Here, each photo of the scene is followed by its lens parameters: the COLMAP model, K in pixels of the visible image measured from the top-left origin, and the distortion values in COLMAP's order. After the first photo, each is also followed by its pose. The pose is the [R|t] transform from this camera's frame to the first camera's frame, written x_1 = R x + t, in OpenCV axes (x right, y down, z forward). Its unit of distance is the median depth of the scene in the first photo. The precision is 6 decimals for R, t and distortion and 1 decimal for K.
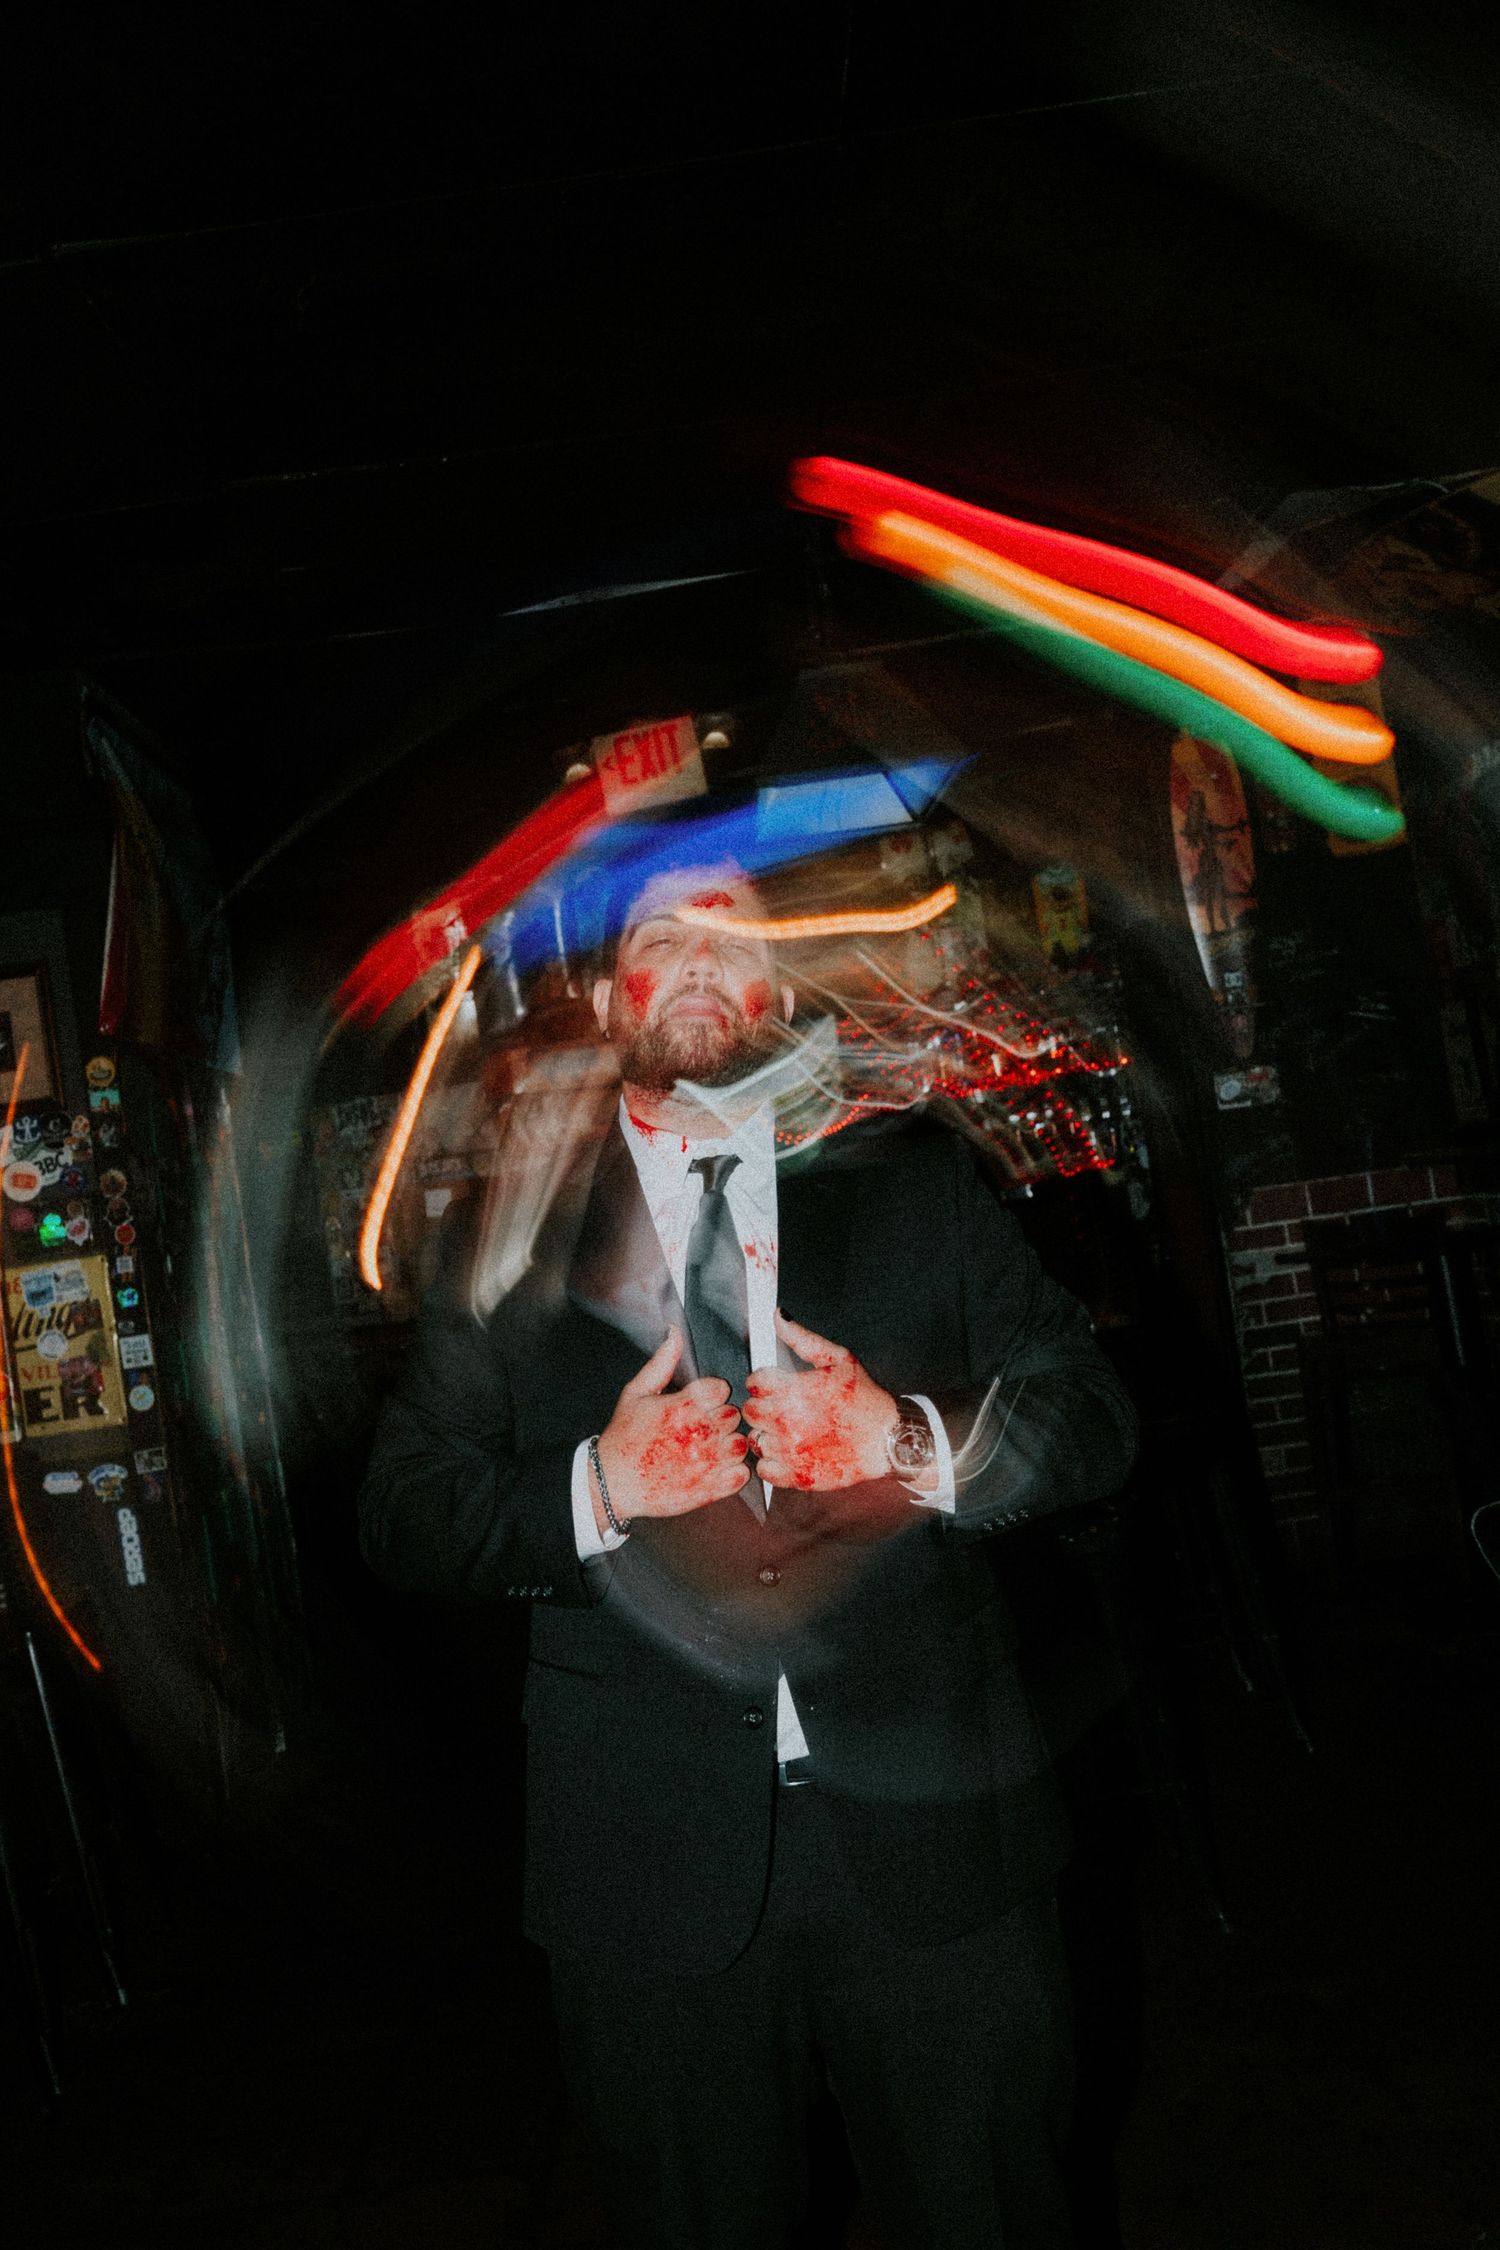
lens RADIAL K [[2224.2, 0, 739.9], [0, 2224.2, 1129.5], [0, 0, 1]] dist [0.043774, 0.000000]
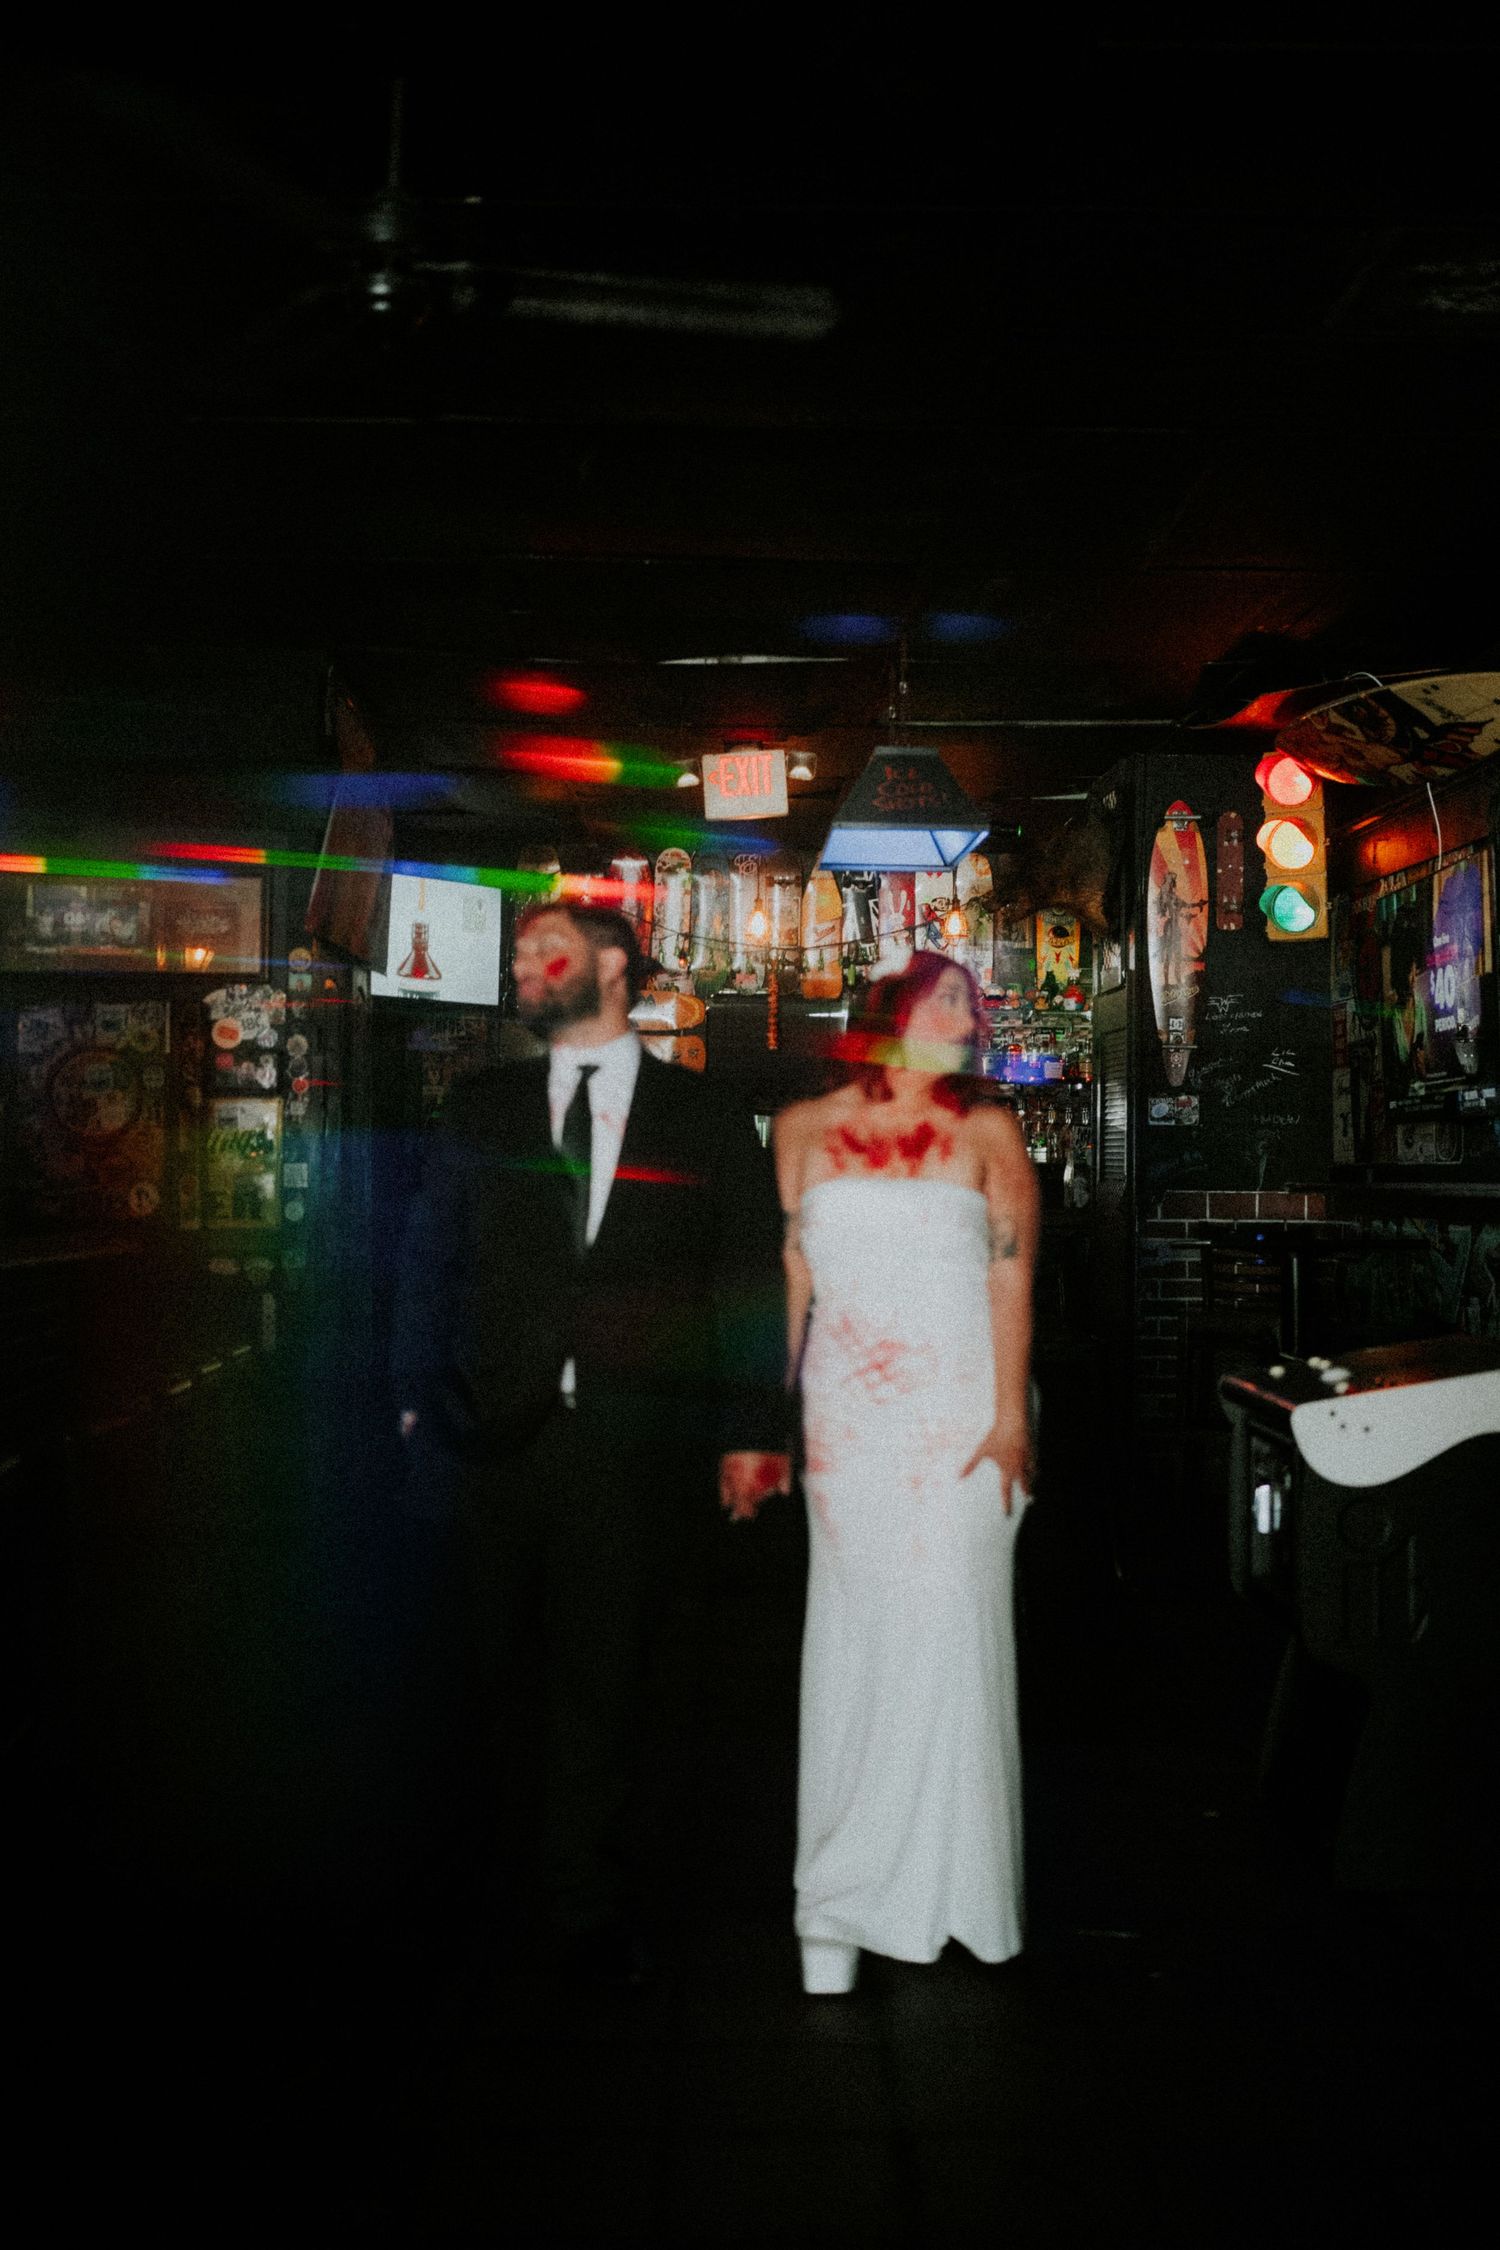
lens RADIAL K [[2224.2, 0, 760.4], [0, 2224.2, 1123.9], [0, 0, 1]] dist [0.043774, 0.000000]
pose [[0.988144, 0.152919, 0.013647, -0.019823], [-0.153033, 0.988191, 0.007724, 0.014896], [-0.012305, -0.009721, 0.999877, -0.259970]]
